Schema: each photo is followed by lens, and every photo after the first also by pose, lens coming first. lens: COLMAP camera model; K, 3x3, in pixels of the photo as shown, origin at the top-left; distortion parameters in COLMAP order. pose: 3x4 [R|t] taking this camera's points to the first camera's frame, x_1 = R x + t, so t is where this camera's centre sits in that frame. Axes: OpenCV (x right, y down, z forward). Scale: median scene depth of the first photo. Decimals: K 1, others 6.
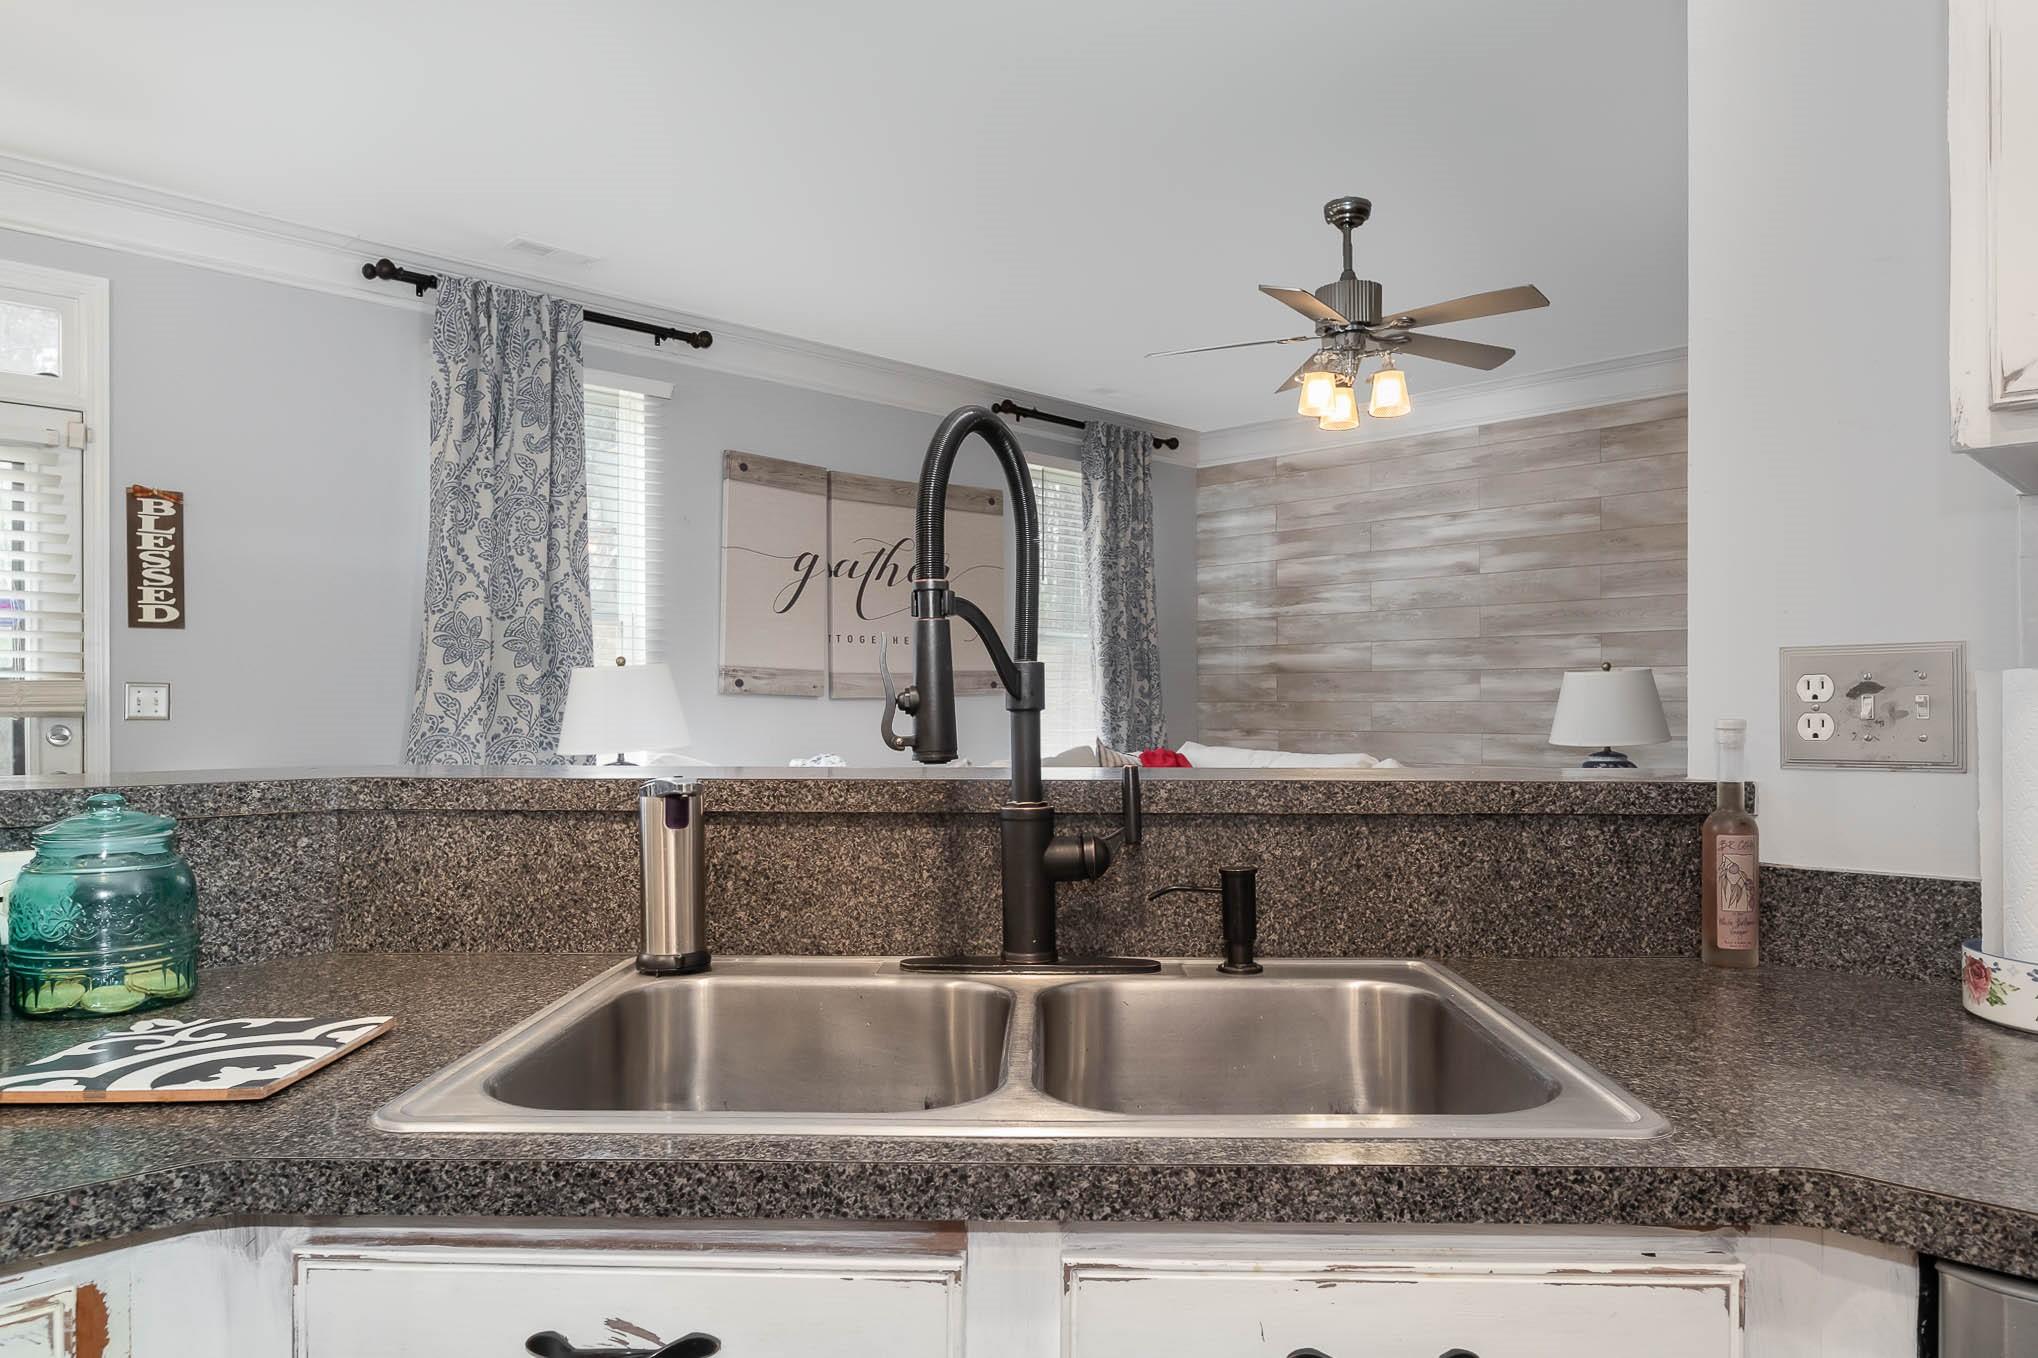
lens RADIAL K [[1324.3, 0, 1027.1], [0, 1324.3, 711.0], [0, 0, 1]] dist [-0.006245, -0.002031]
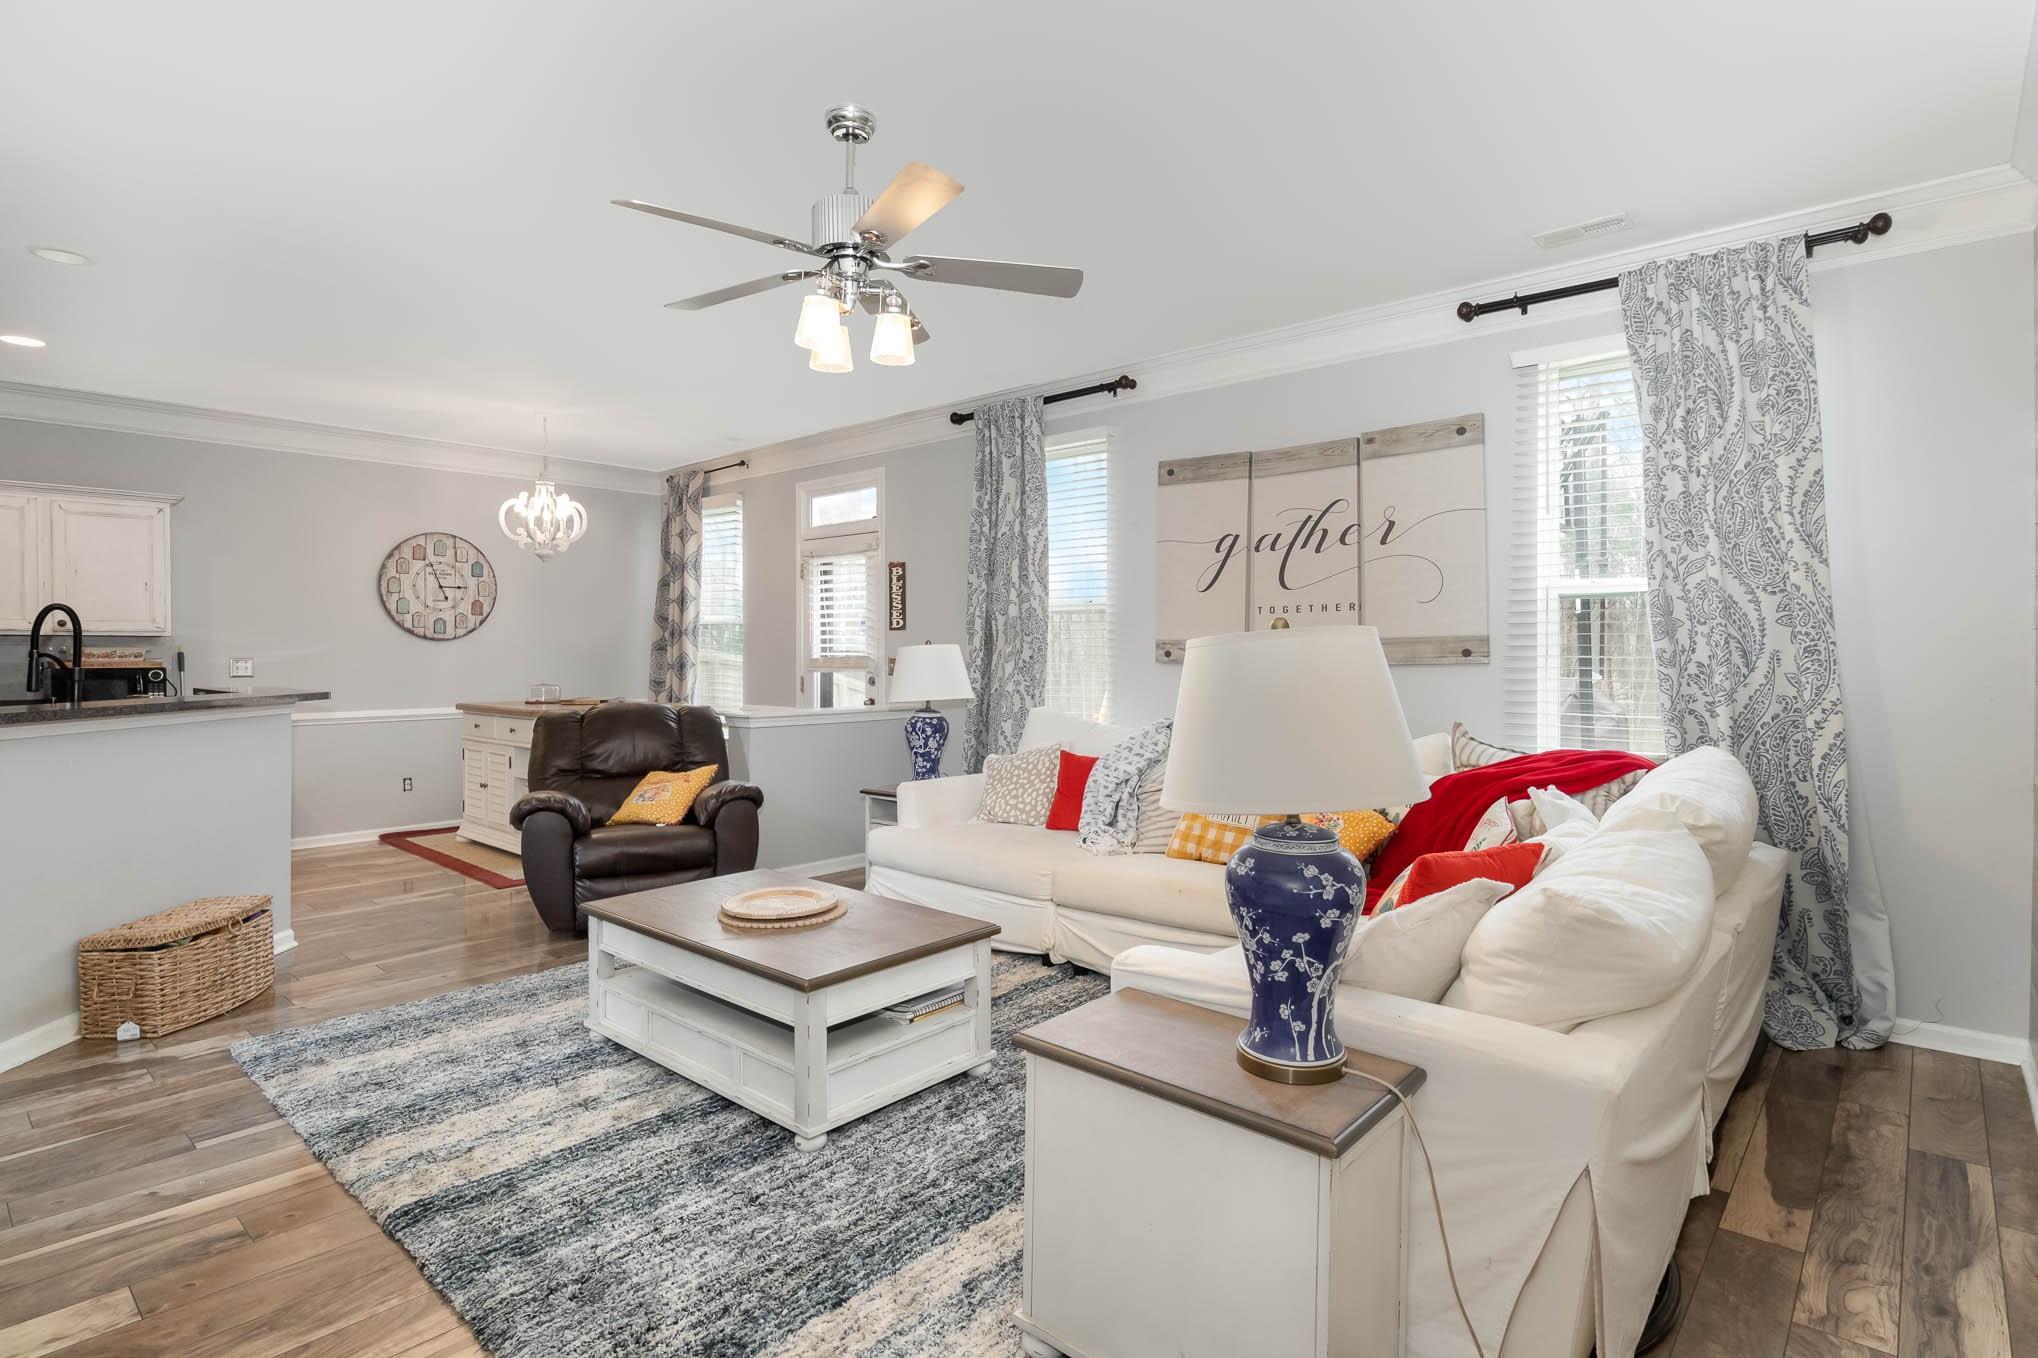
lens RADIAL K [[1033.0, 0, 1032.5], [0, 1033.0, 659.4], [0, 0, 1]] dist [-0.005743, -0.000785]
pose [[0.070361, 0.006485, -0.997501, 0.641911], [-0.005795, 0.999965, 0.006092, -0.019334], [0.997505, 0.005352, 0.070396, 0.740124]]
